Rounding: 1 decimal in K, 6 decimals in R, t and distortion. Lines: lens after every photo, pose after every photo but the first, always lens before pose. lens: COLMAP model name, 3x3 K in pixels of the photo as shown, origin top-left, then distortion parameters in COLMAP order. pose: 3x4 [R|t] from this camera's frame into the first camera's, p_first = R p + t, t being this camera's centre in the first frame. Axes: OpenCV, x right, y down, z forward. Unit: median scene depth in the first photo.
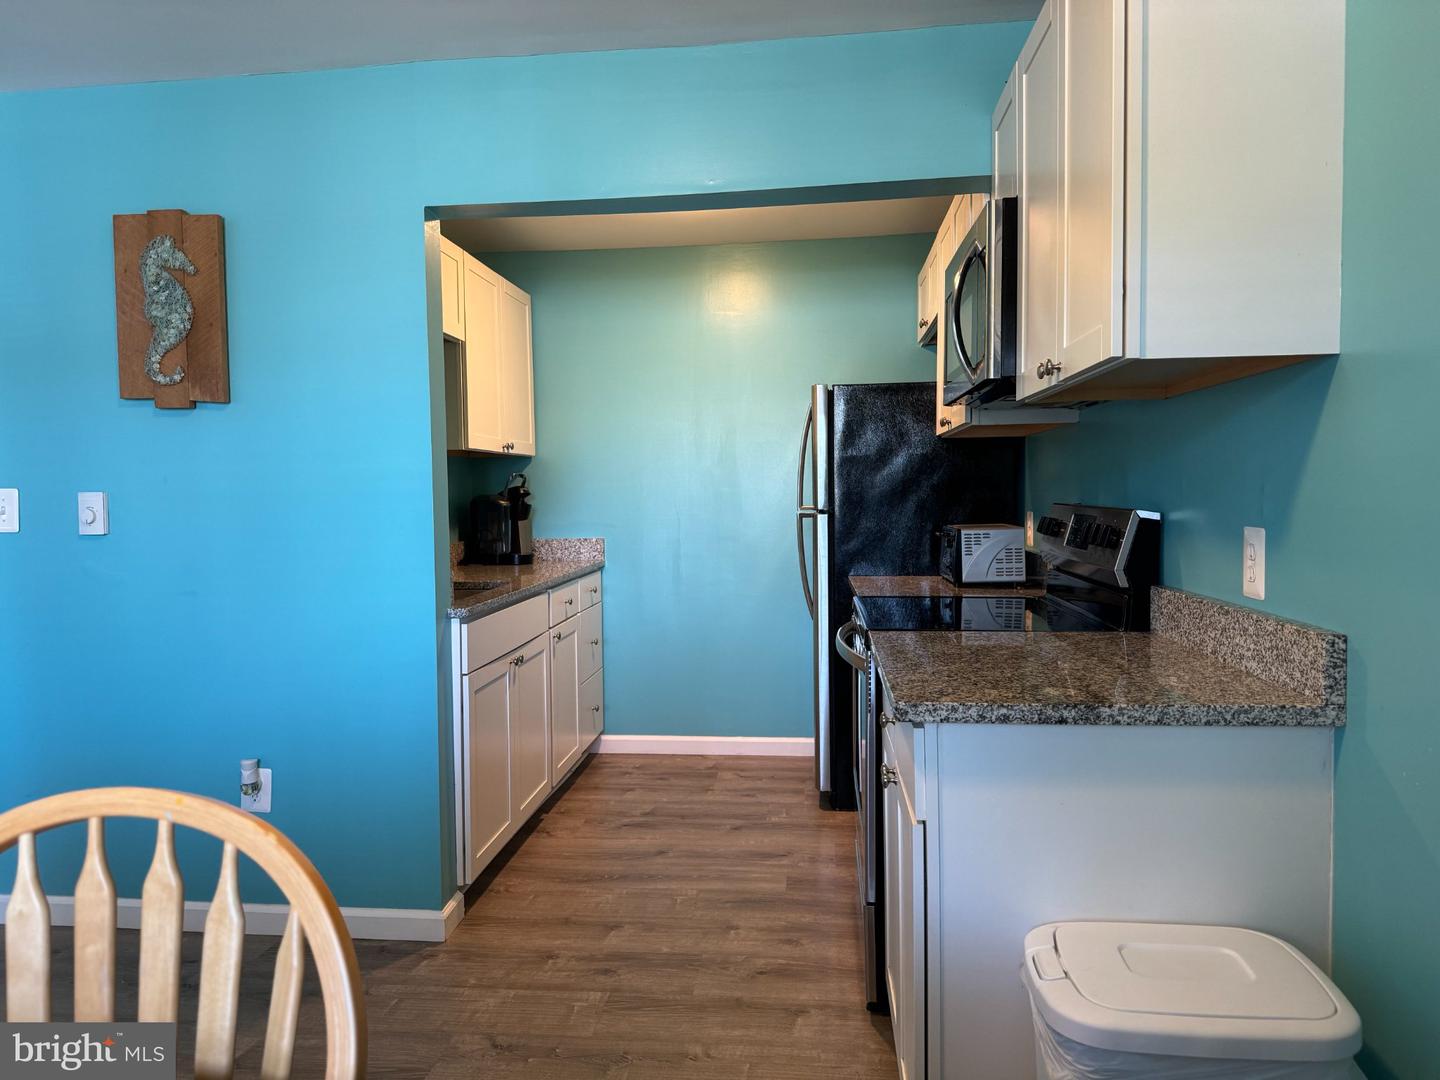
lens RADIAL K [[1032.7, 0, 716.7], [0, 1032.7, 535.3], [0, 0, 1]] dist [0.083809, -0.066065]
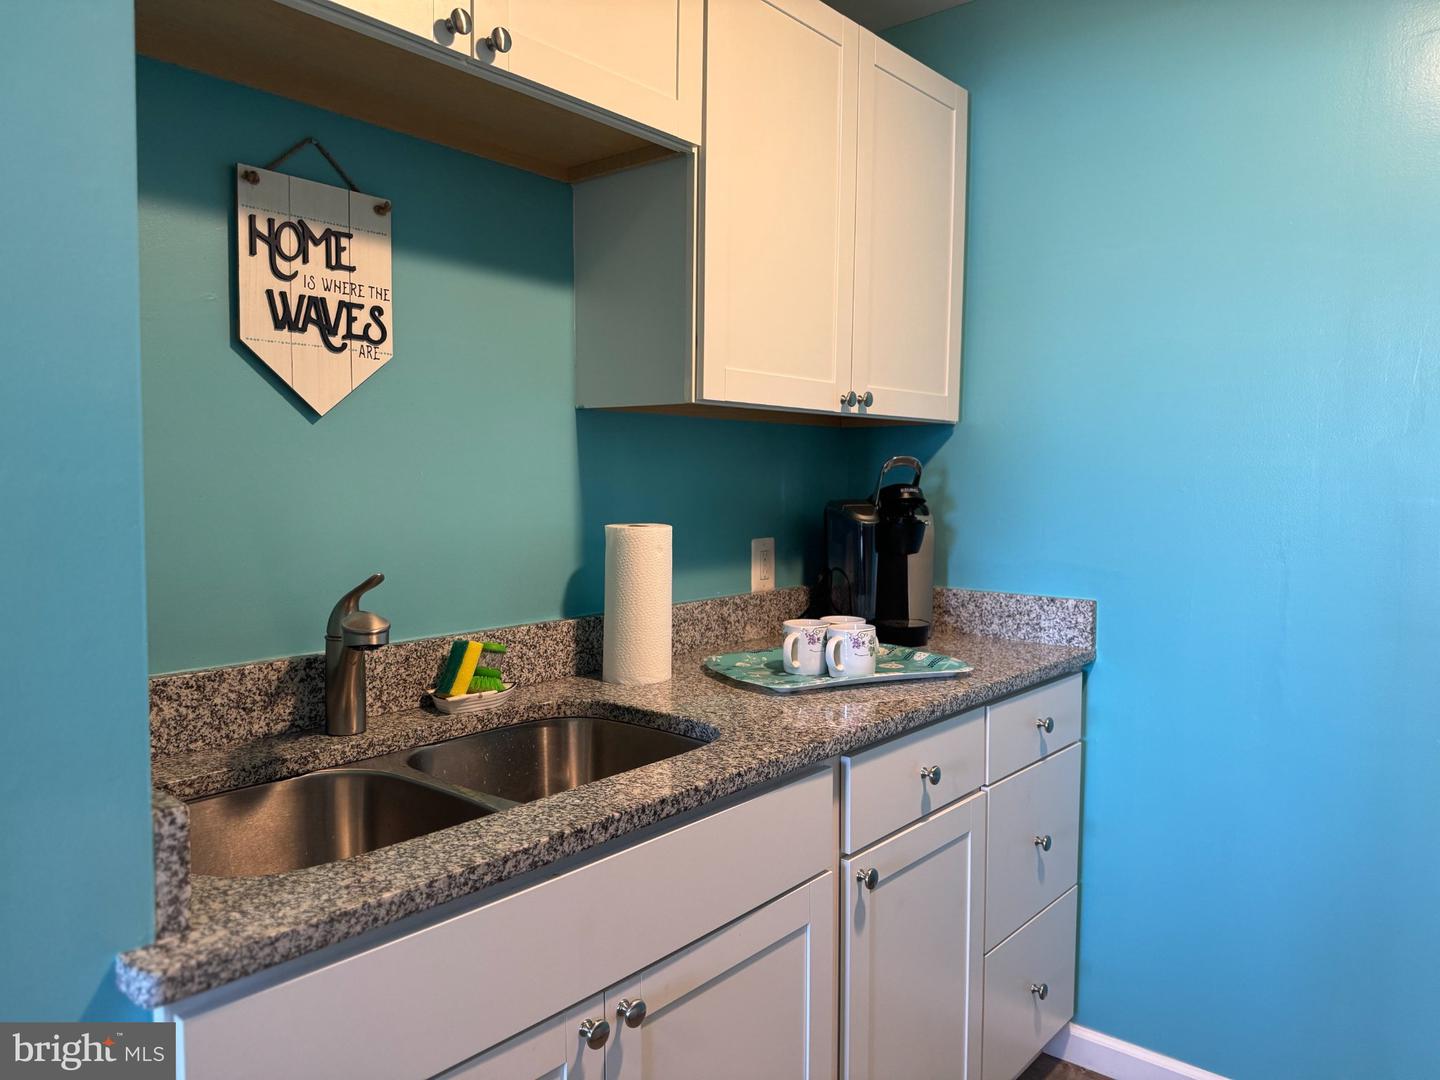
lens RADIAL K [[1032.7, 0, 716.7], [0, 1032.7, 535.3], [0, 0, 1]] dist [0.083809, -0.066065]
pose [[0.822747, 0.060808, -0.565145, 0.012316], [-0.048529, 0.998146, 0.036748, -0.037044], [0.566332, -0.002809, 0.824173, 0.552661]]
